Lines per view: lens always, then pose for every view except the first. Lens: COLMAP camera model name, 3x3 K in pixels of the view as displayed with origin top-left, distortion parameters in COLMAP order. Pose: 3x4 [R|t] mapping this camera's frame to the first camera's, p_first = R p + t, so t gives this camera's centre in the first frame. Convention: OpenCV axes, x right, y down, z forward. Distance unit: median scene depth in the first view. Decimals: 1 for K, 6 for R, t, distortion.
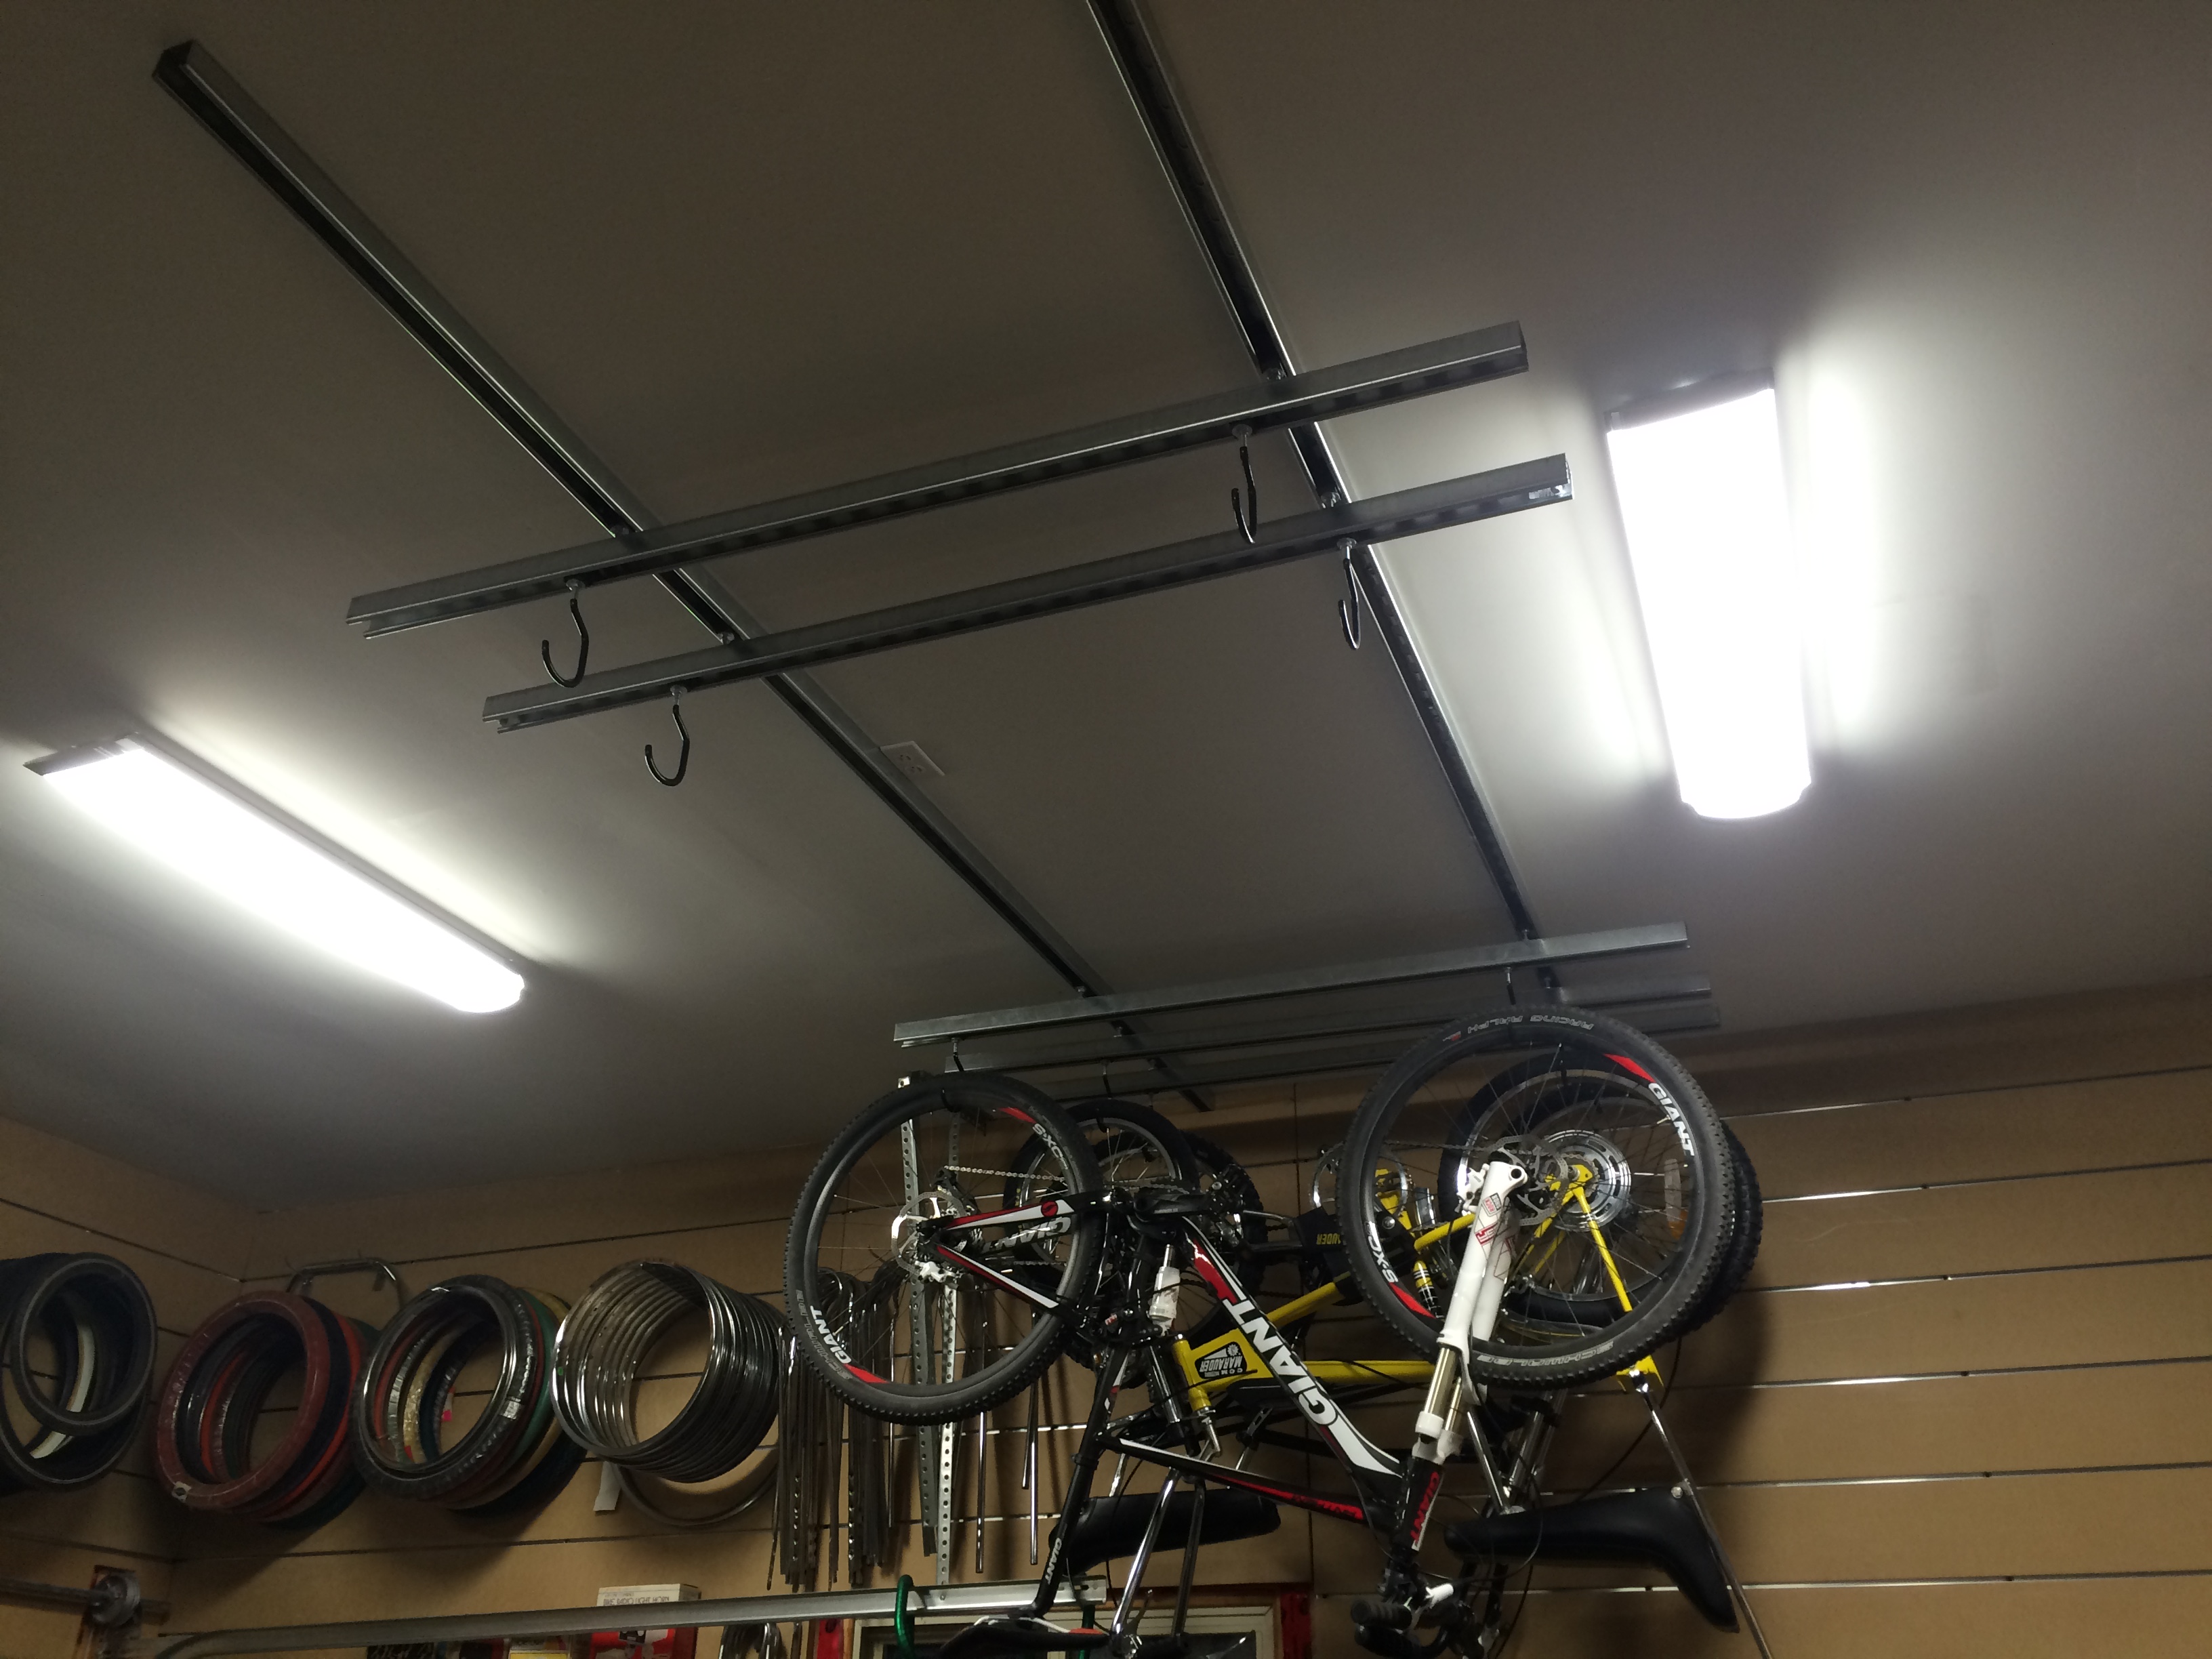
lens RADIAL K [[1972.8, 0, 1093.5], [0, 1972.8, 795.6], [0, 0, 1]] dist [0.095418, -0.148401]
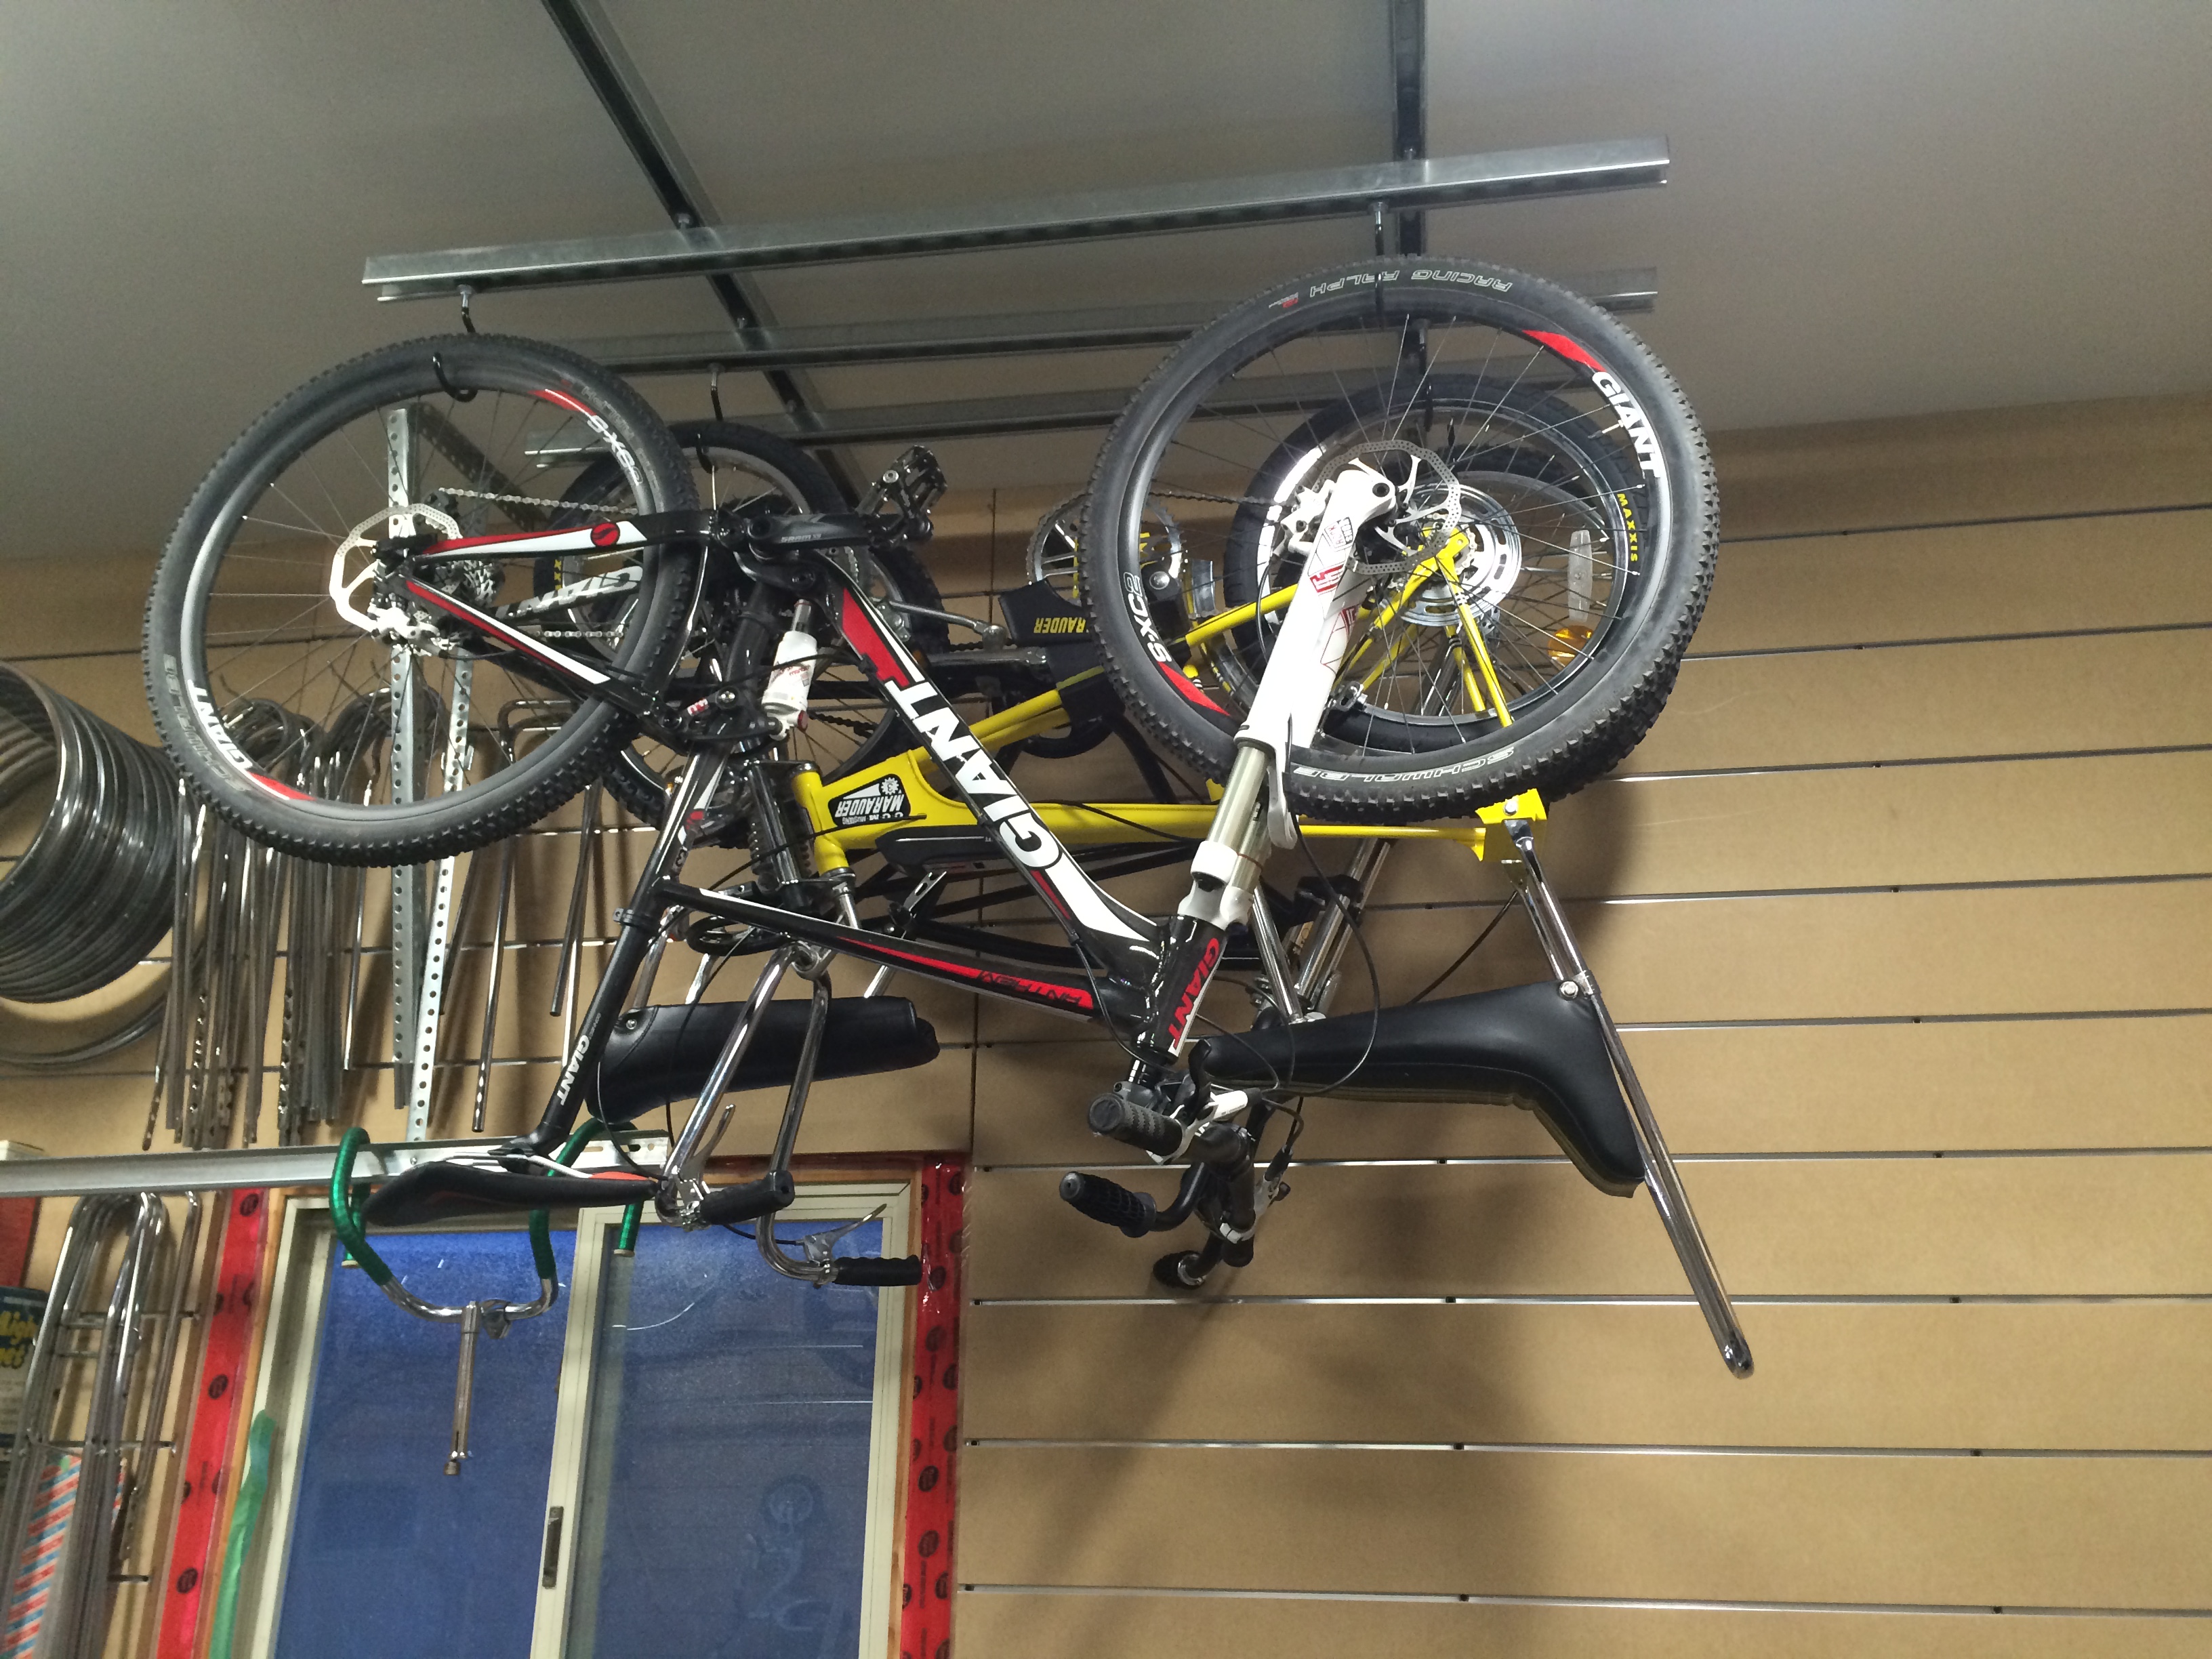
lens RADIAL K [[1972.8, 0, 1106.5], [0, 1972.8, 812.9], [0, 0, 1]] dist [0.095418, -0.148401]
pose [[0.978673, 0.064906, 0.194901, 0.014966], [-0.093594, 0.985462, 0.141793, 0.191925], [-0.182864, -0.157010, 0.970520, 0.369694]]
